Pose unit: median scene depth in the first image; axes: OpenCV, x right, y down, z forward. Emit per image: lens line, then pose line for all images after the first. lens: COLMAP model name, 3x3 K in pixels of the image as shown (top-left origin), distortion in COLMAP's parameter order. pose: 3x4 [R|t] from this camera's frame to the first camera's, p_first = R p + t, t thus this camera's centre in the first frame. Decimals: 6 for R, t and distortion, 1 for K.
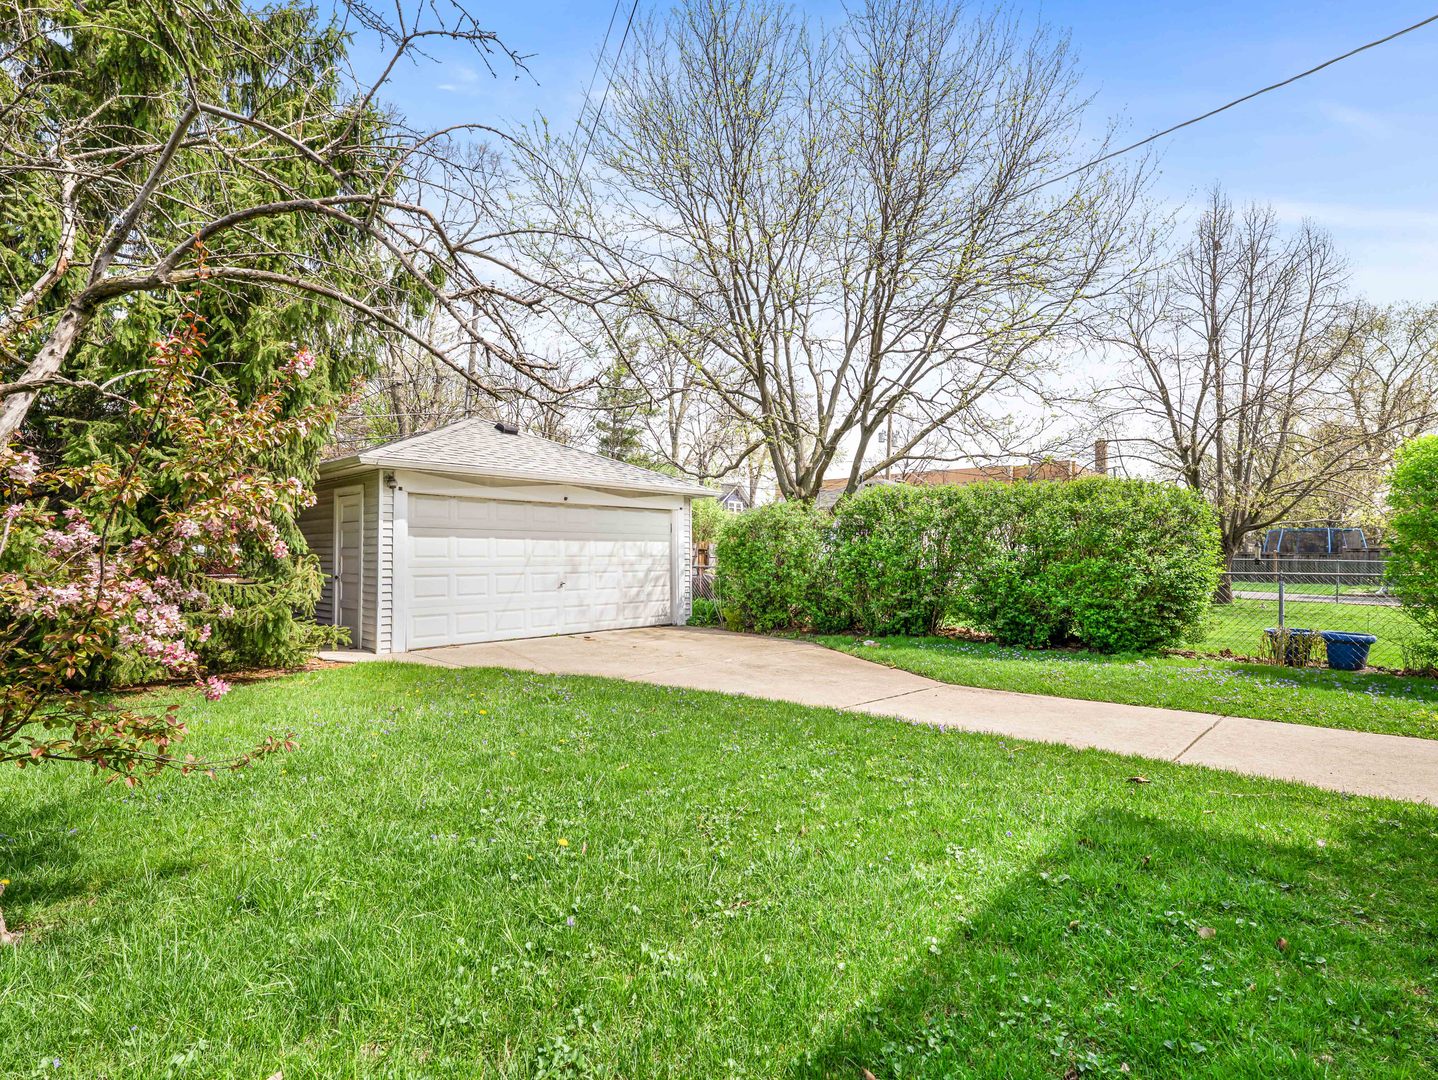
lens RADIAL K [[693.1, 0, 712.0], [0, 693.1, 547.3], [0, 0, 1]] dist [0.009091, -0.000074]
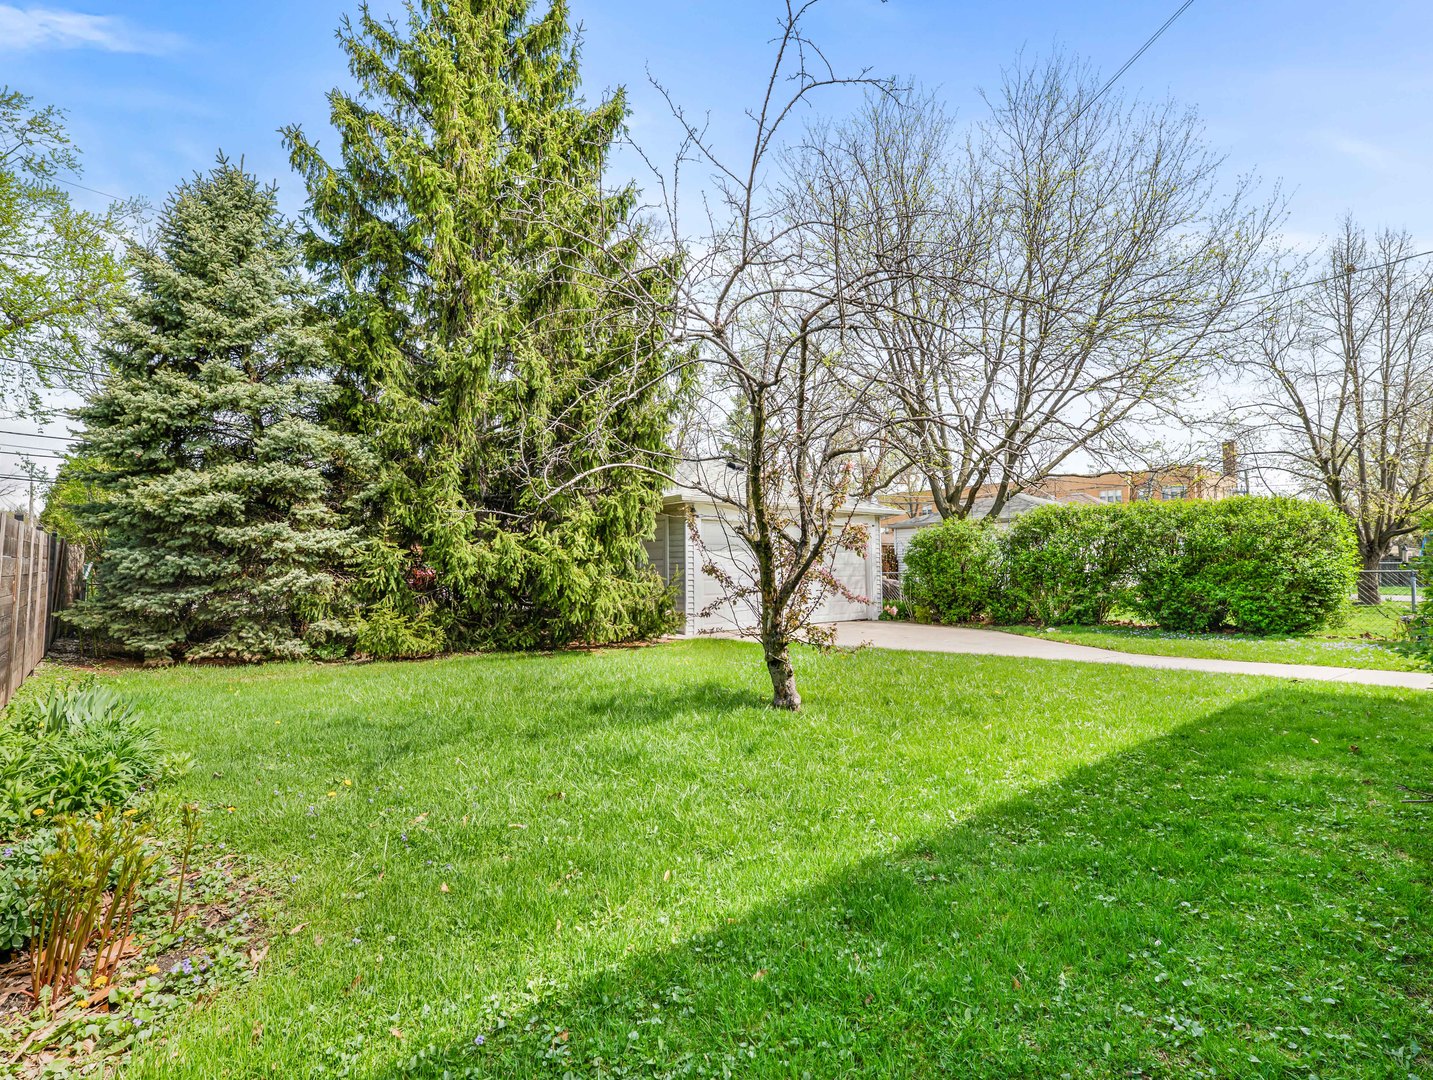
lens RADIAL K [[672.6, 0, 716.5], [0, 672.6, 540.0], [0, 0, 1]] dist [0.001244, 0.001005]
pose [[0.989633, -0.015478, -0.142780, -0.160995], [0.011335, 0.999492, -0.029784, 0.002794], [0.143169, 0.027857, 0.989306, -0.248296]]
